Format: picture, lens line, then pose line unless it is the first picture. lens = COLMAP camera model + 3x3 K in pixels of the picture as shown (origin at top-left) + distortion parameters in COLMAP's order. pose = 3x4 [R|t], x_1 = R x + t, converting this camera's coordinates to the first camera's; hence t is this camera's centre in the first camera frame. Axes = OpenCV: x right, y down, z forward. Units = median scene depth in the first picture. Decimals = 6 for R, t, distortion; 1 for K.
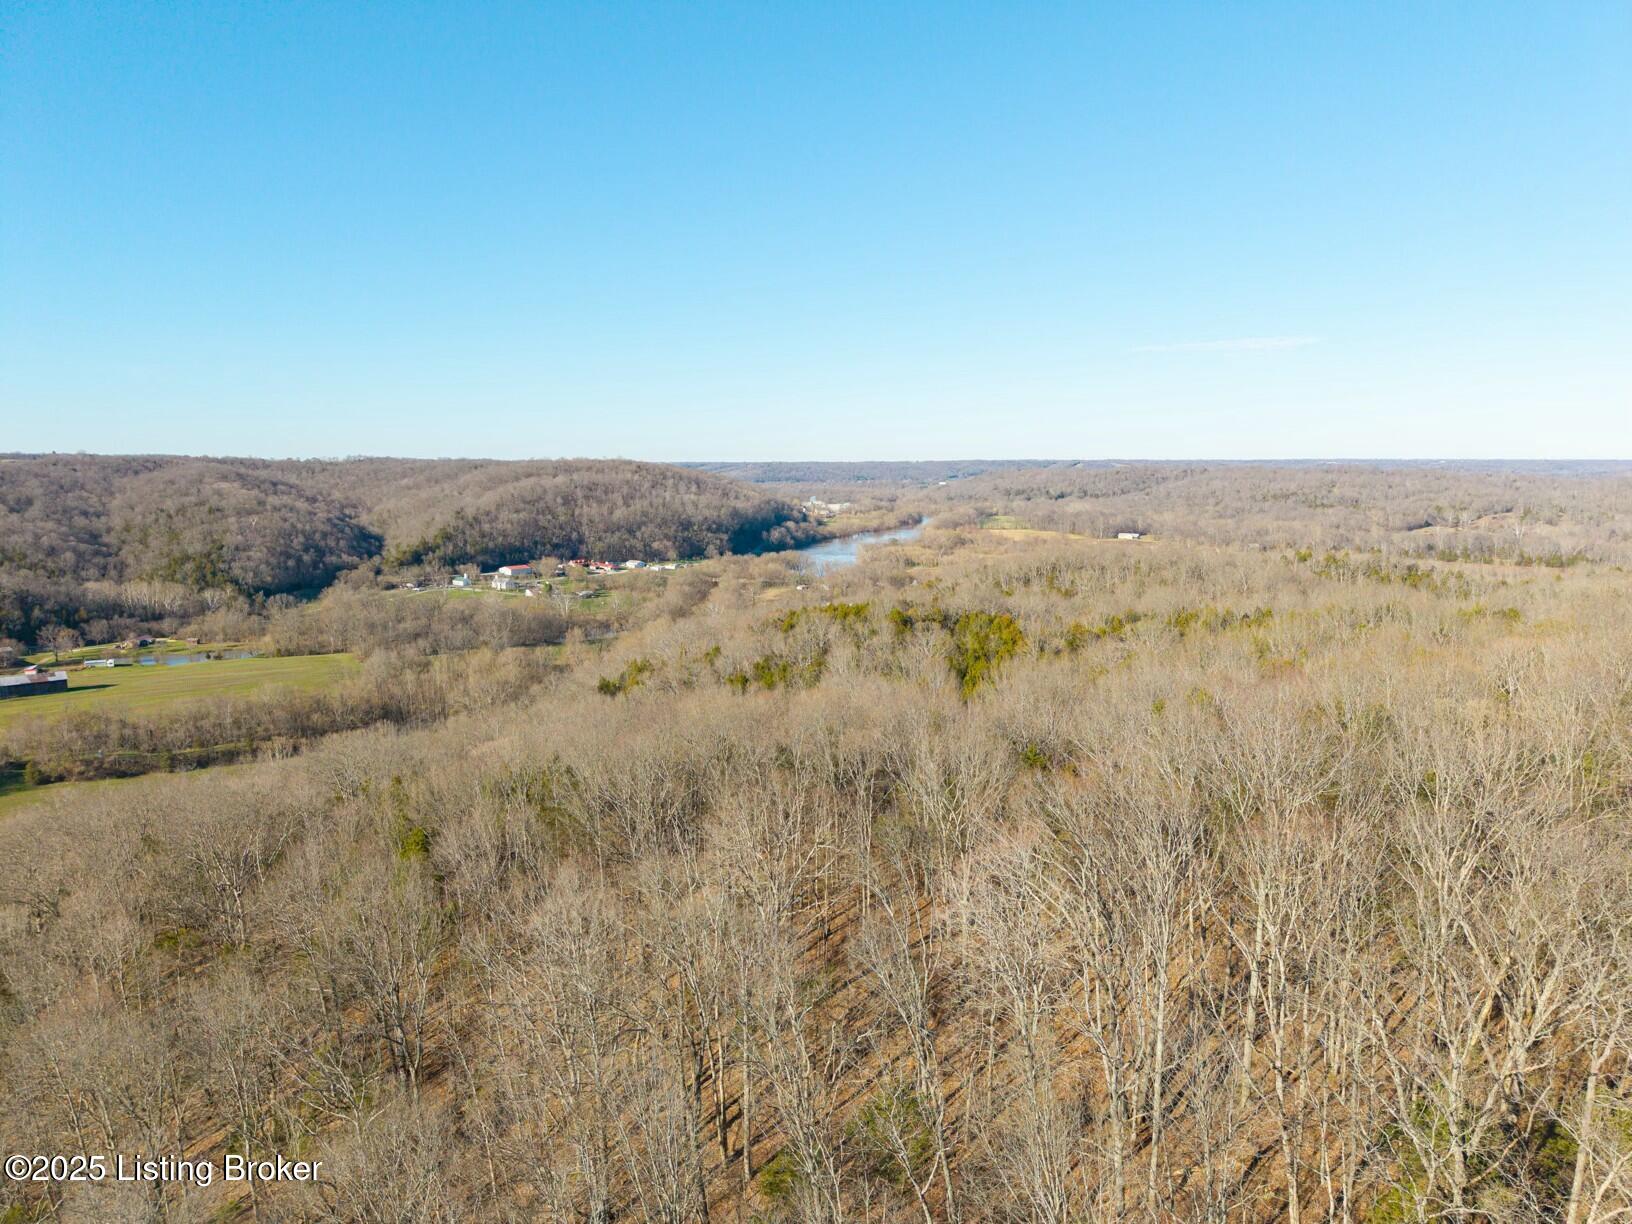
lens RADIAL K [[1095.1, 0, 829.5], [0, 1095.1, 612.2], [0, 0, 1]] dist [0.013668, -0.017579]
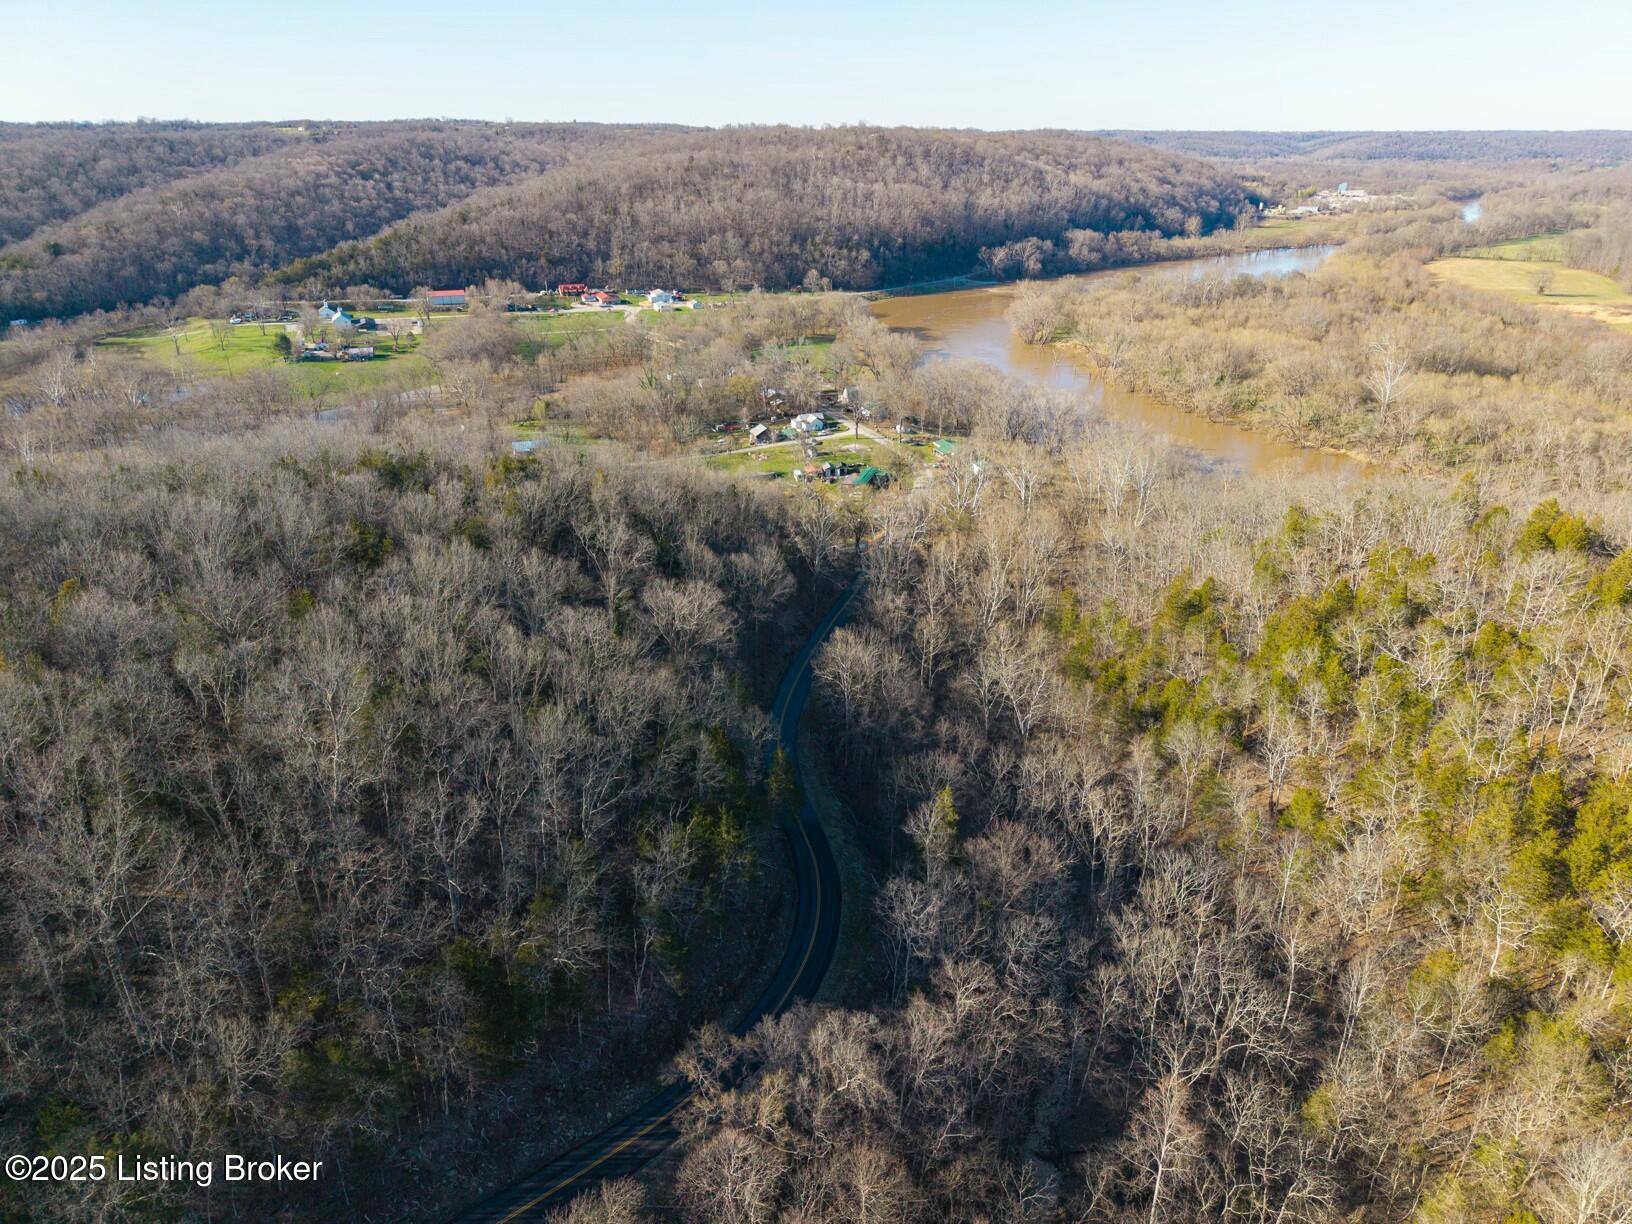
lens RADIAL K [[1095.1, 0, 812.8], [0, 1095.1, 621.9], [0, 0, 1]] dist [0.013668, -0.017579]
pose [[0.840482, 0.219312, -0.495472, 0.282298], [-0.072872, 0.951870, 0.297714, -0.061981], [0.536917, -0.214117, 0.816011, 0.477813]]
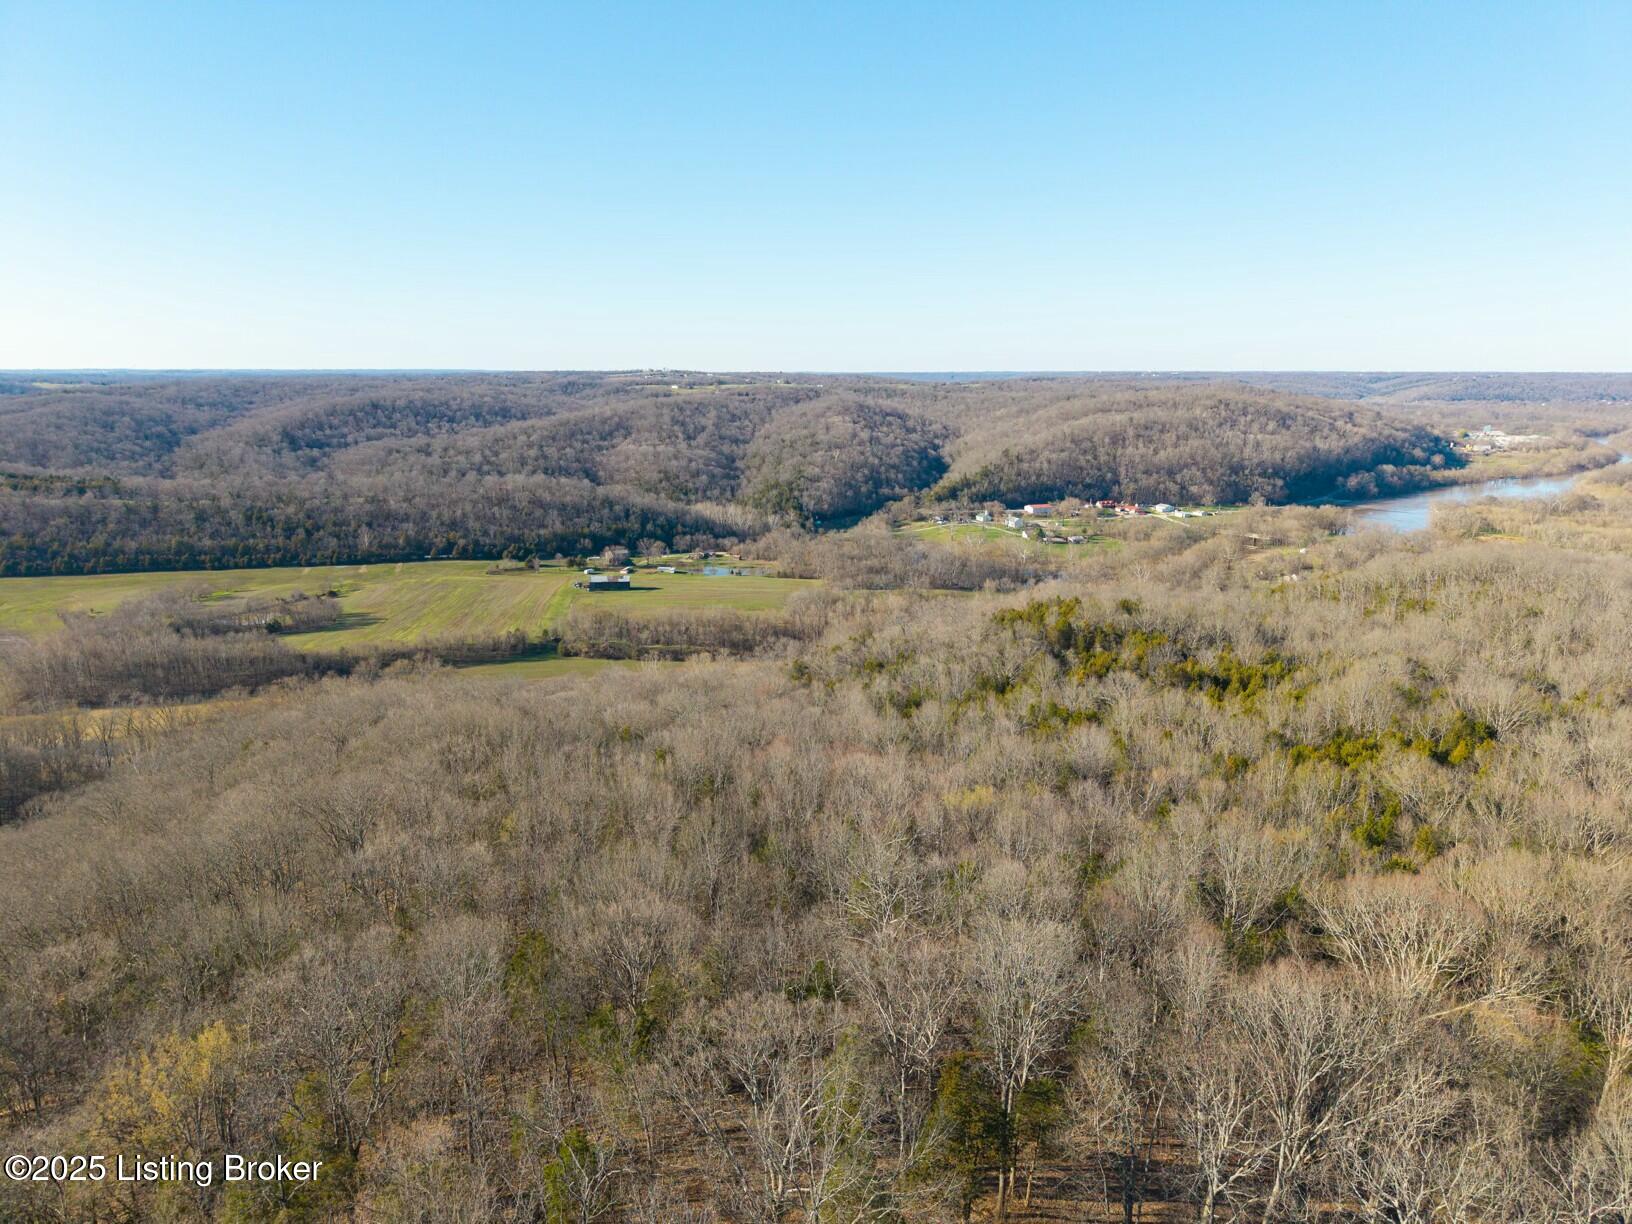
lens RADIAL K [[1095.1, 0, 814.4], [0, 1095.1, 621.8], [0, 0, 1]] dist [0.013668, -0.017579]
pose [[0.818724, 0.126668, -0.560042, 0.141076], [-0.076097, 0.990697, 0.112825, -0.030363], [0.569123, -0.049755, 0.820746, -0.017178]]
